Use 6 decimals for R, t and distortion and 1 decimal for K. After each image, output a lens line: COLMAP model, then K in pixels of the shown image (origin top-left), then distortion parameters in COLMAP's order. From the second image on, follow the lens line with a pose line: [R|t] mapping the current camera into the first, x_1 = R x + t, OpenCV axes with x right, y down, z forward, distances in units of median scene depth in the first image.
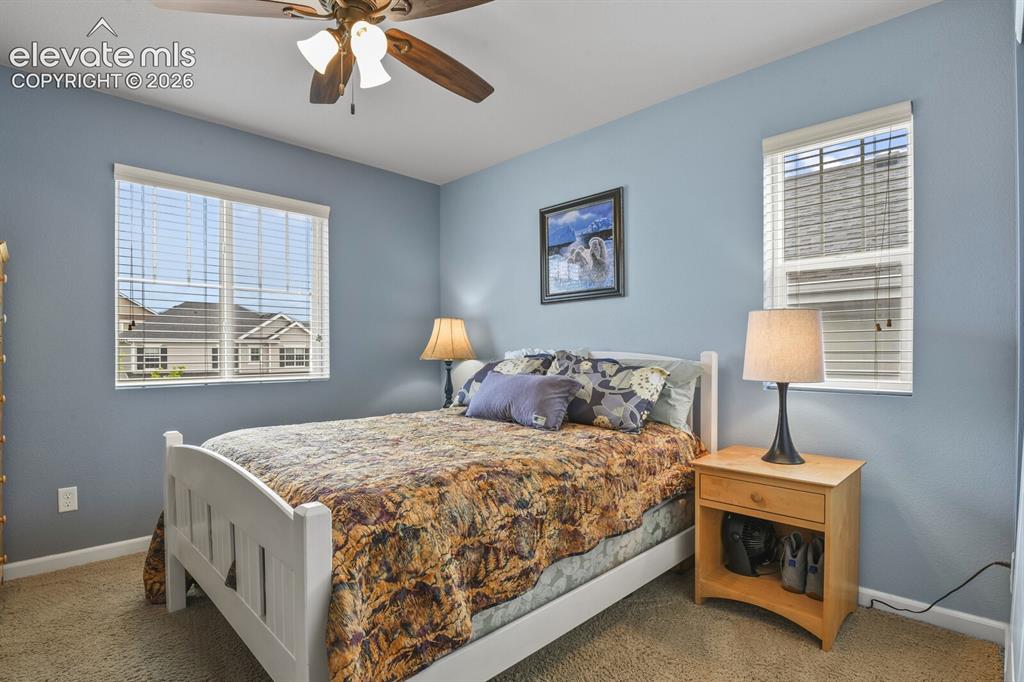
lens RADIAL K [[511.6, 0, 497.2], [0, 511.6, 344.7], [0, 0, 1]] dist [-0.001645, -0.000248]
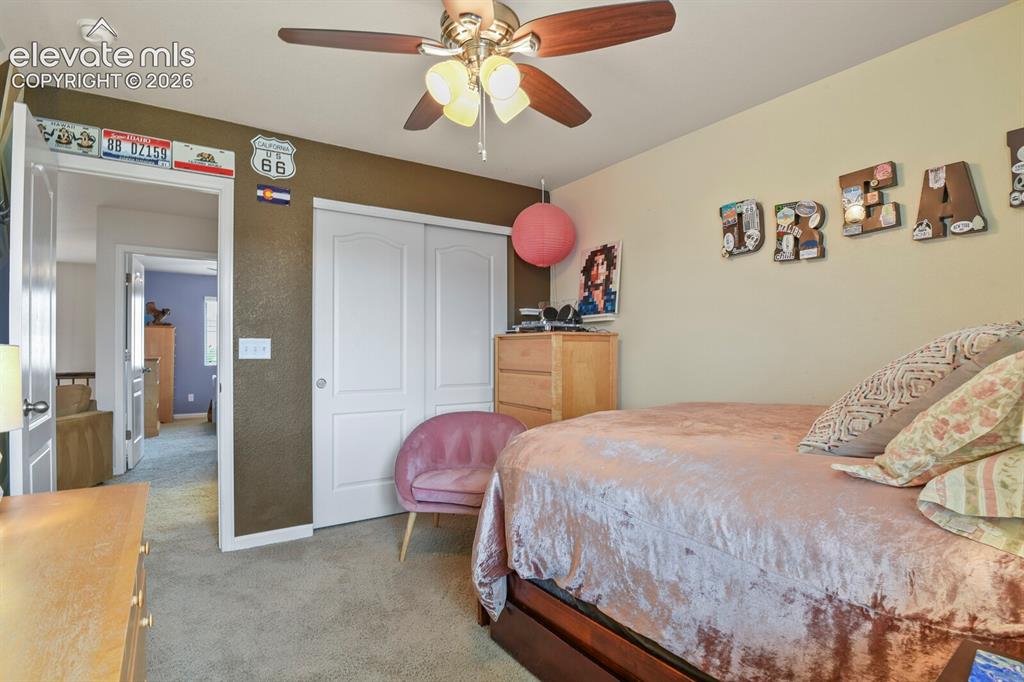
lens RADIAL K [[511.6, 0, 497.2], [0, 511.6, 344.7], [0, 0, 1]] dist [-0.001645, -0.000248]
pose [[0.980845, 0.000972, -0.194786, 2.026163], [-0.002688, 0.999960, -0.008542, -0.021063], [0.194770, 0.008902, 0.980809, -2.156627]]
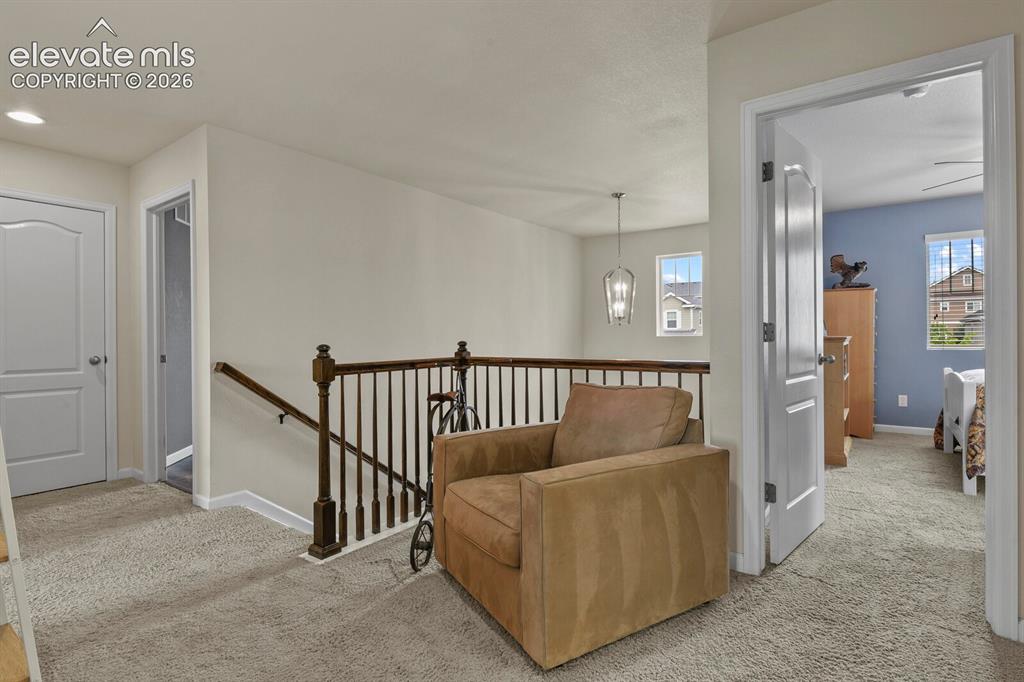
lens RADIAL K [[496.7, 0, 512.2], [0, 496.7, 329.6], [0, 0, 1]] dist [-0.001534, -0.000291]
pose [[0.171585, 0.003808, -0.985162, 1.021195], [0.002362, 0.999988, 0.004276, -0.000701], [0.985166, -0.003061, 0.171574, -1.063960]]
